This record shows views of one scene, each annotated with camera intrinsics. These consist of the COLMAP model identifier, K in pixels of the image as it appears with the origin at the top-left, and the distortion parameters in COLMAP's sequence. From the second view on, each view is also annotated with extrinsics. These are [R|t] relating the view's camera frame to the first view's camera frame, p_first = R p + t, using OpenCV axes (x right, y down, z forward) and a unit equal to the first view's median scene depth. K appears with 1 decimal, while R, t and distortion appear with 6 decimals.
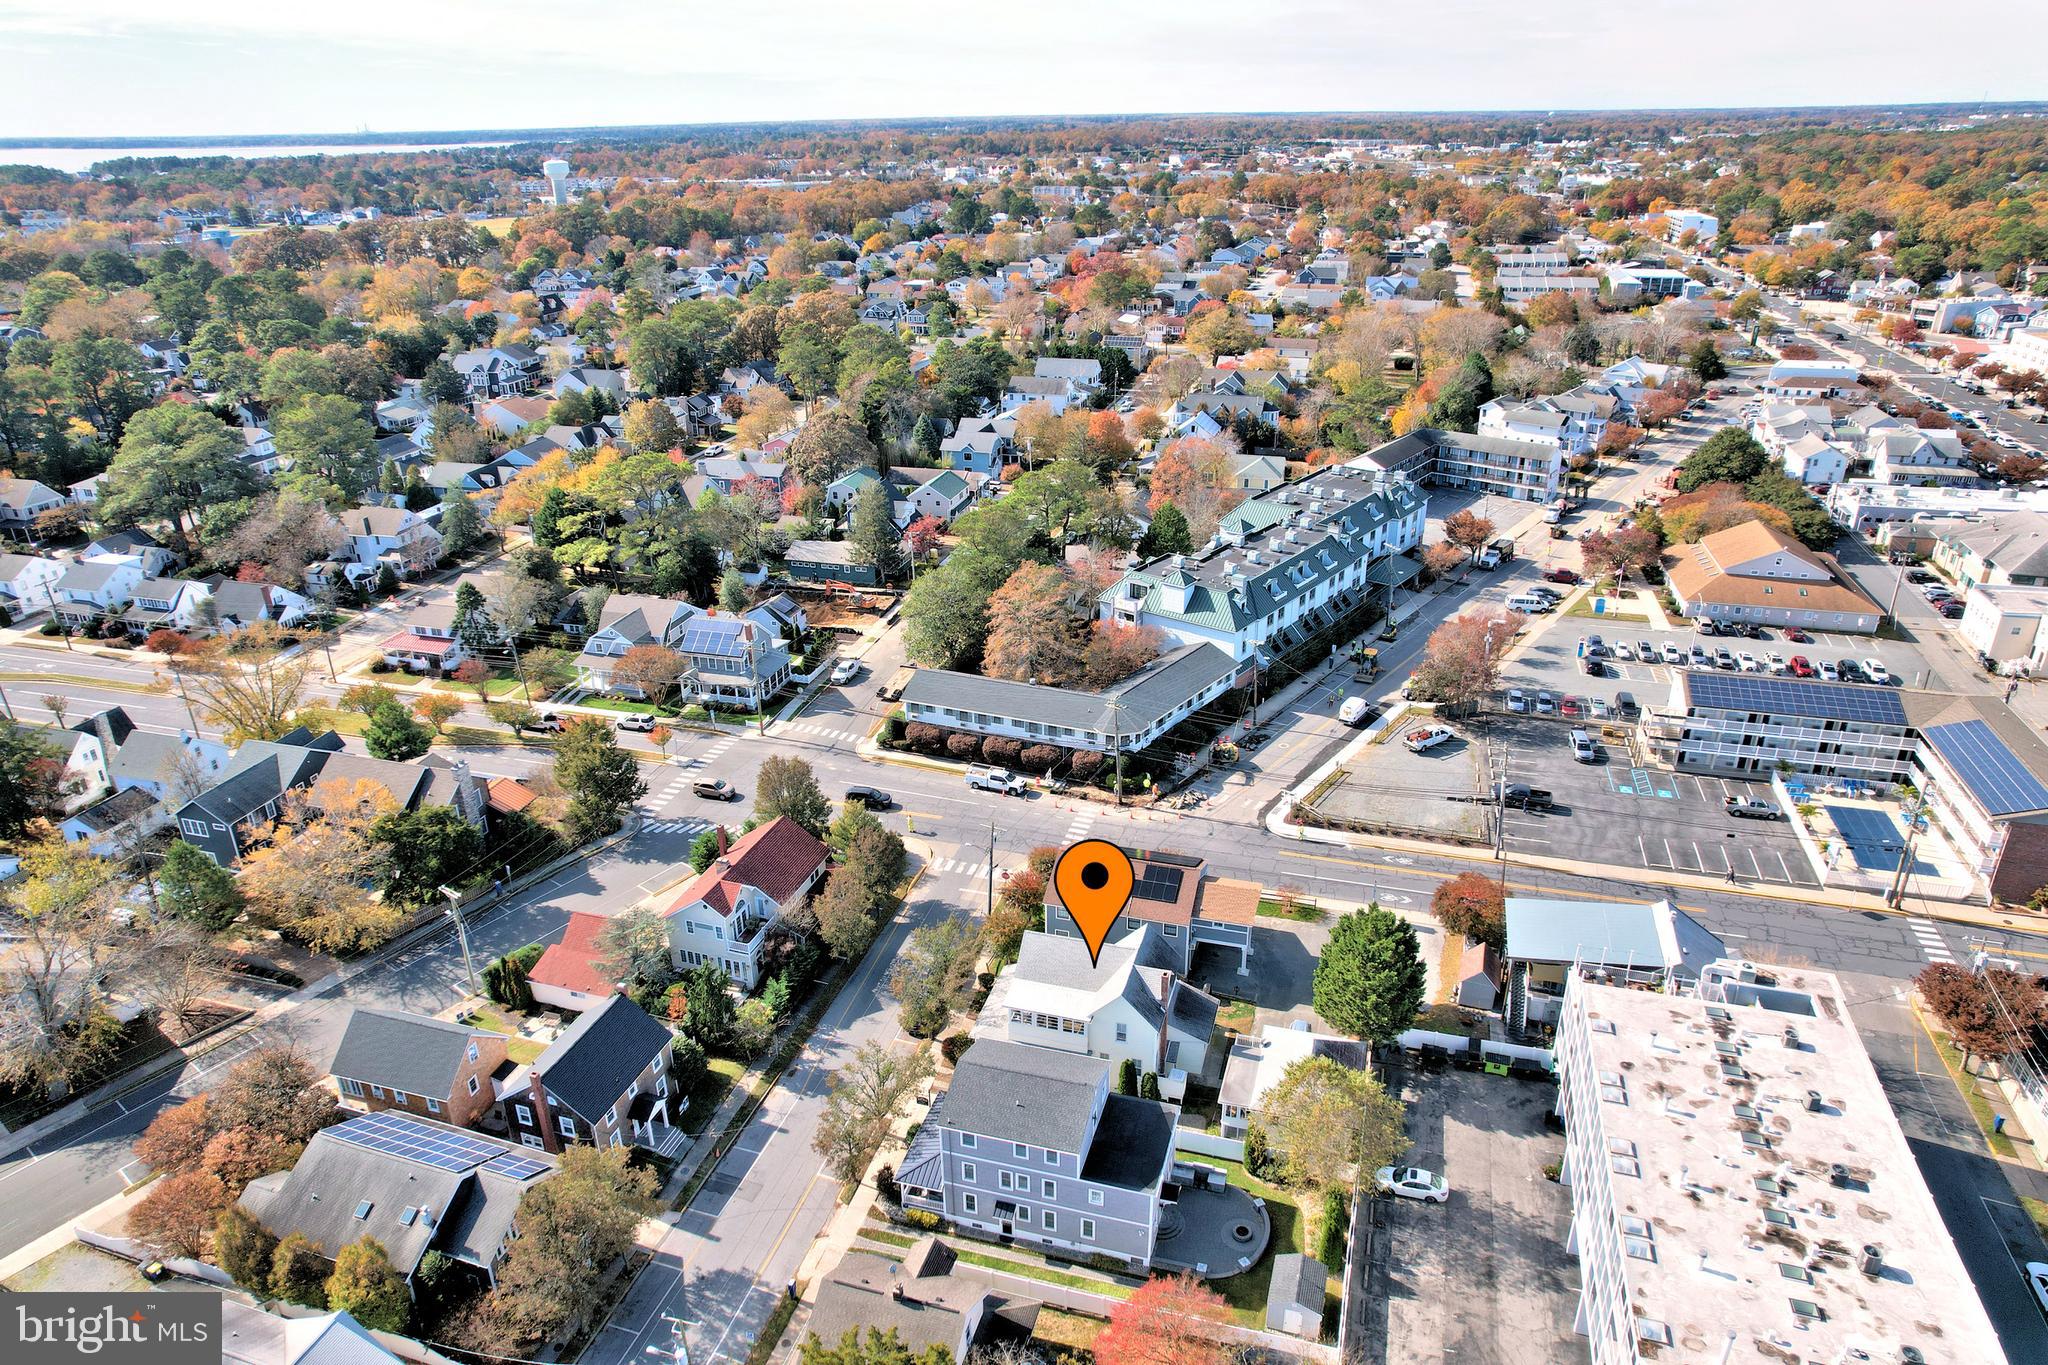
lens RADIAL K [[1308.6, 0, 1016.6], [0, 1308.6, 684.9], [0, 0, 1]] dist [-0.078496, 0.071630]
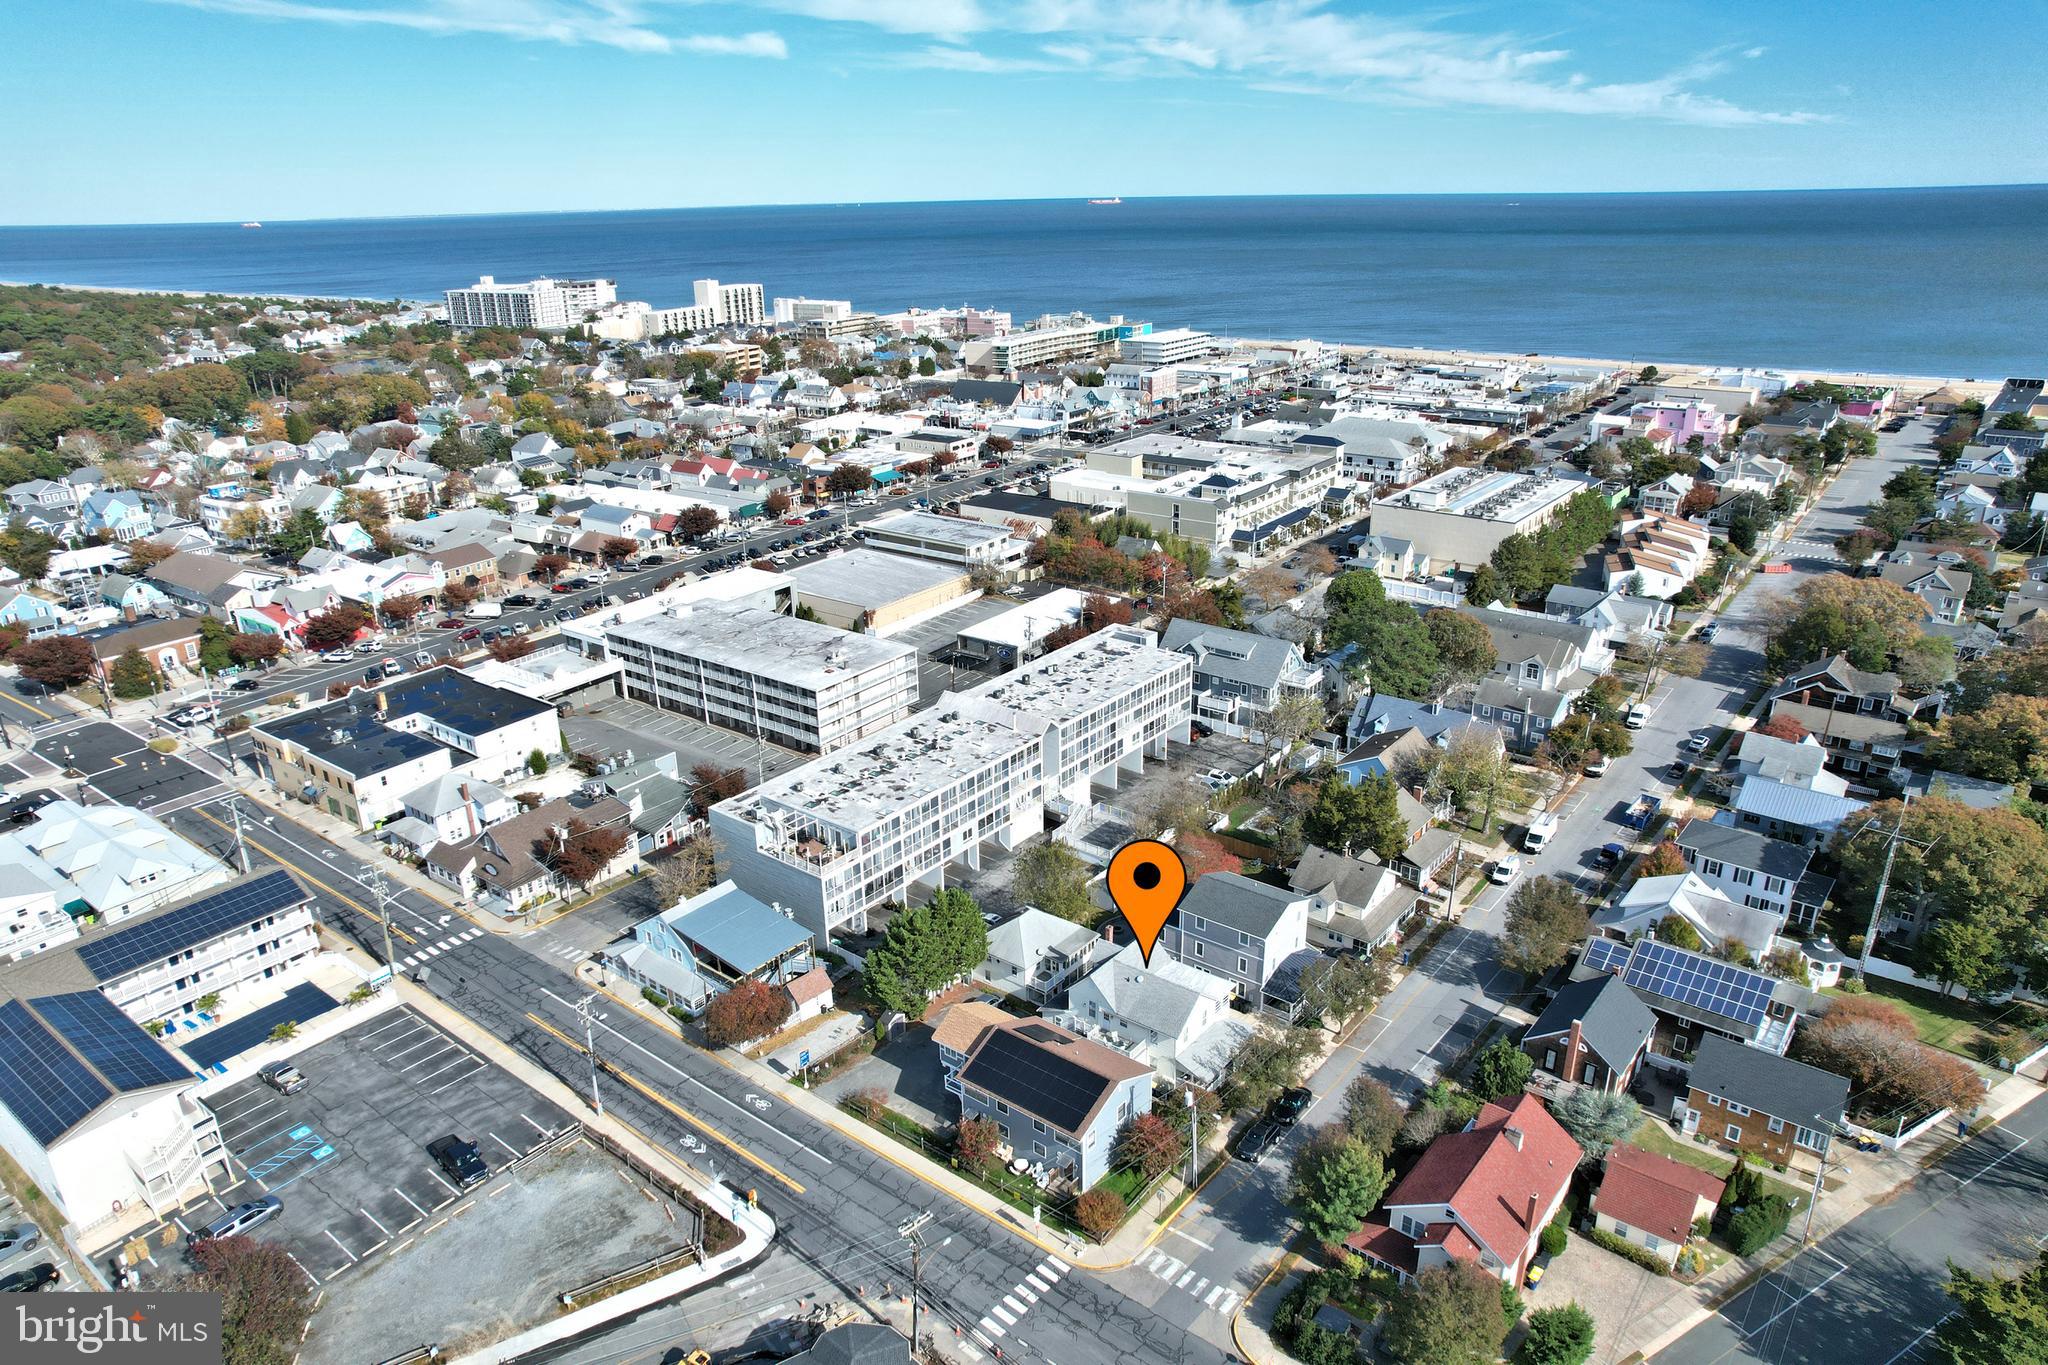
lens RADIAL K [[1308.6, 0, 1016.6], [0, 1308.6, 684.9], [0, 0, 1]] dist [-0.078496, 0.071630]
pose [[-0.929393, -0.097697, 0.355928, -0.132439], [0.181090, 0.719586, 0.670375, -0.468742], [-0.321614, 0.687496, -0.651086, 0.985290]]
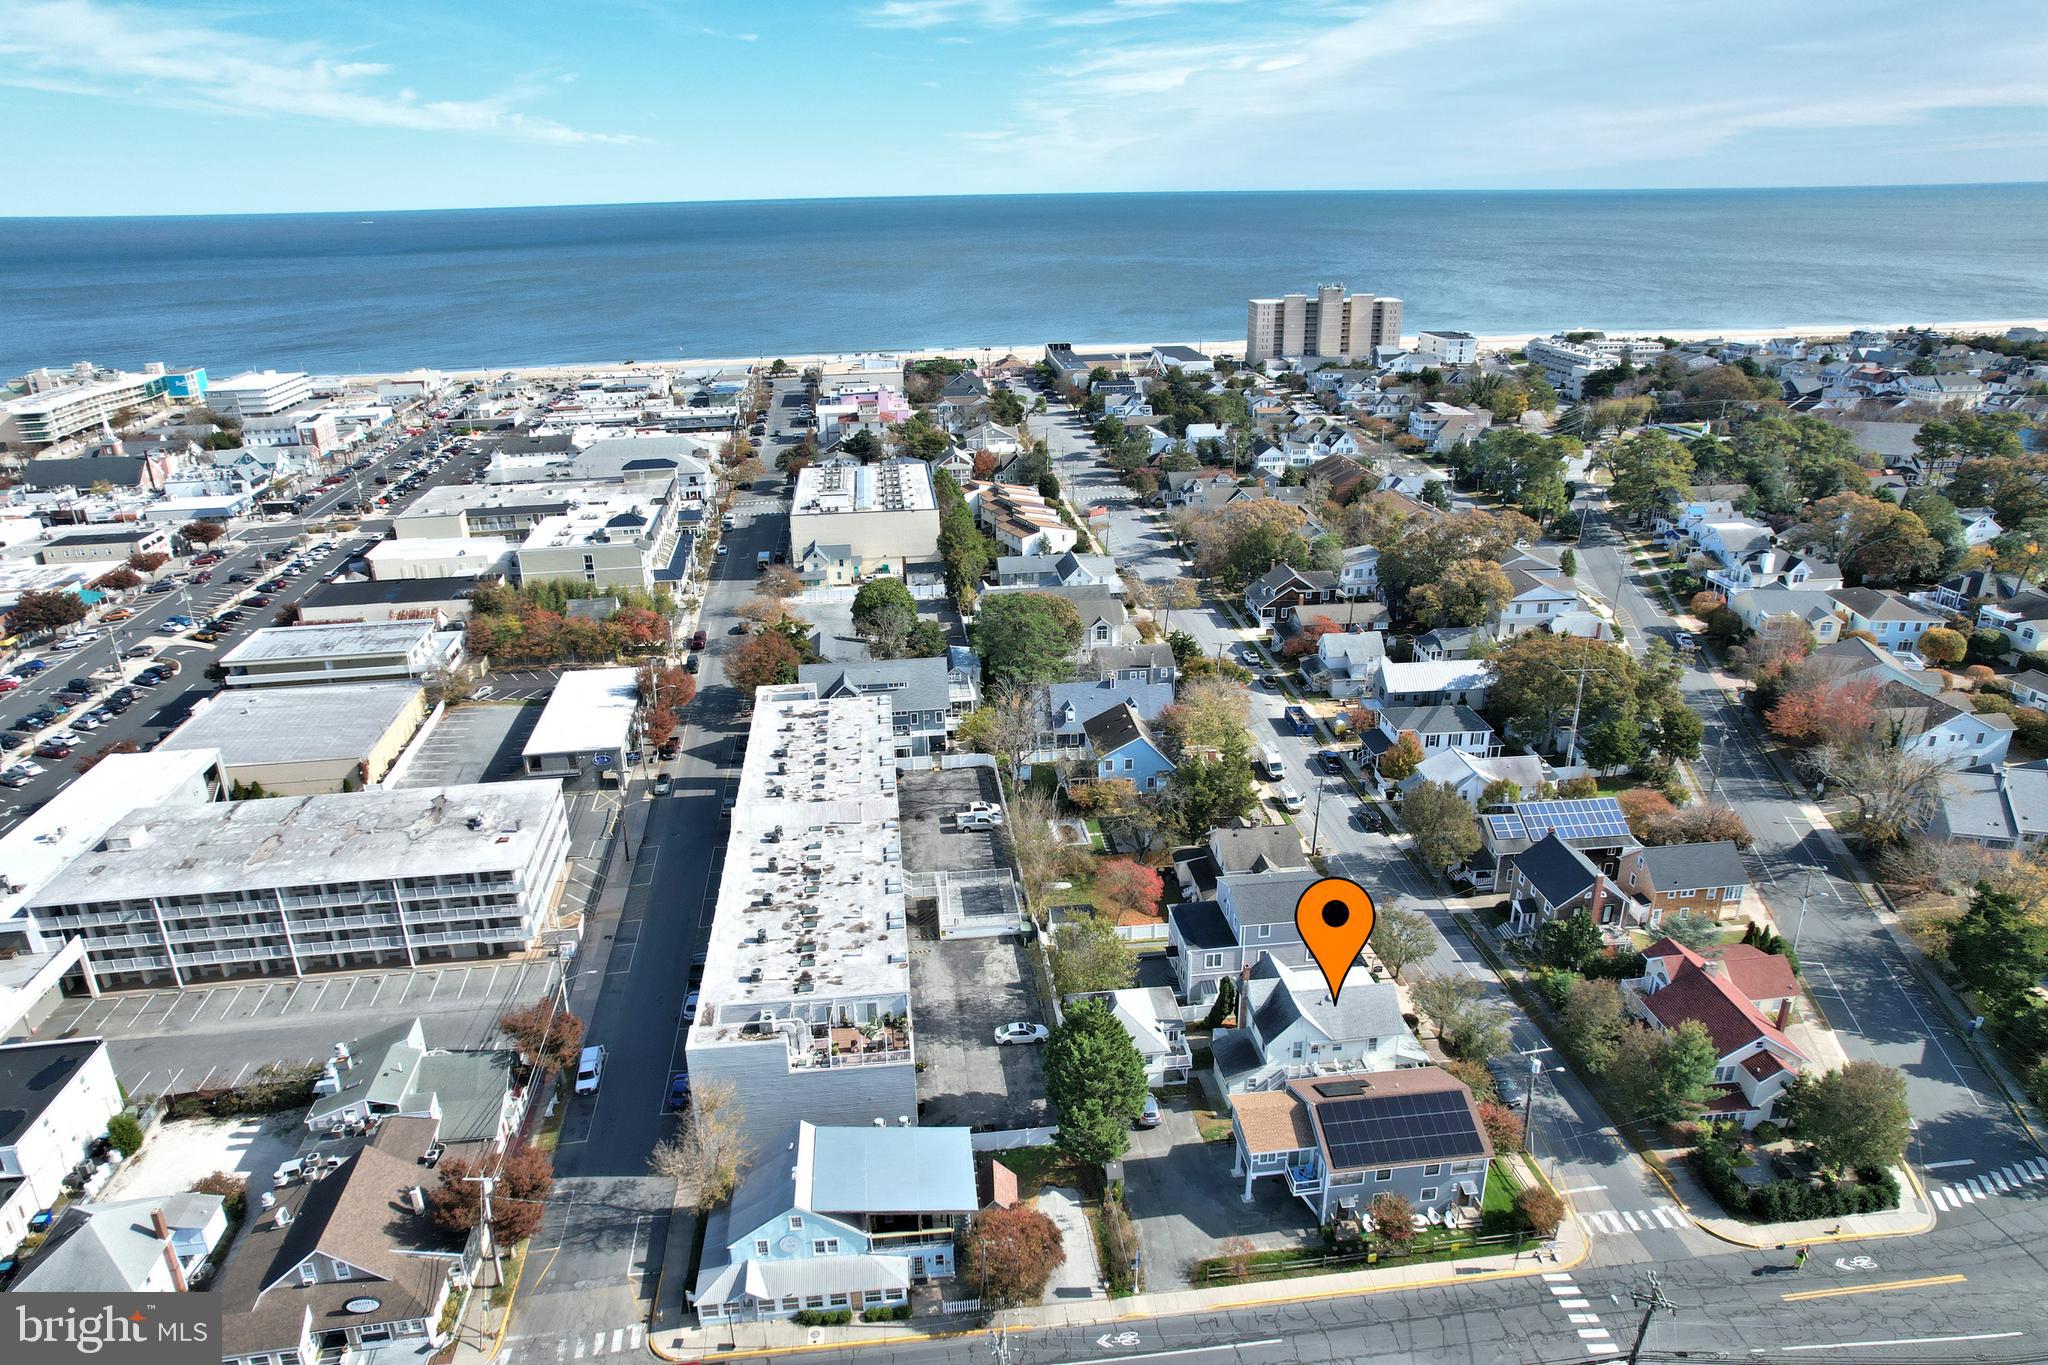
lens RADIAL K [[1308.6, 0, 1016.6], [0, 1308.6, 684.9], [0, 0, 1]] dist [-0.078496, 0.071630]
pose [[-0.918662, 0.170944, -0.356144, 0.395258], [-0.130514, 0.719574, 0.682040, -0.425957], [0.372863, 0.673046, -0.638735, 0.876783]]
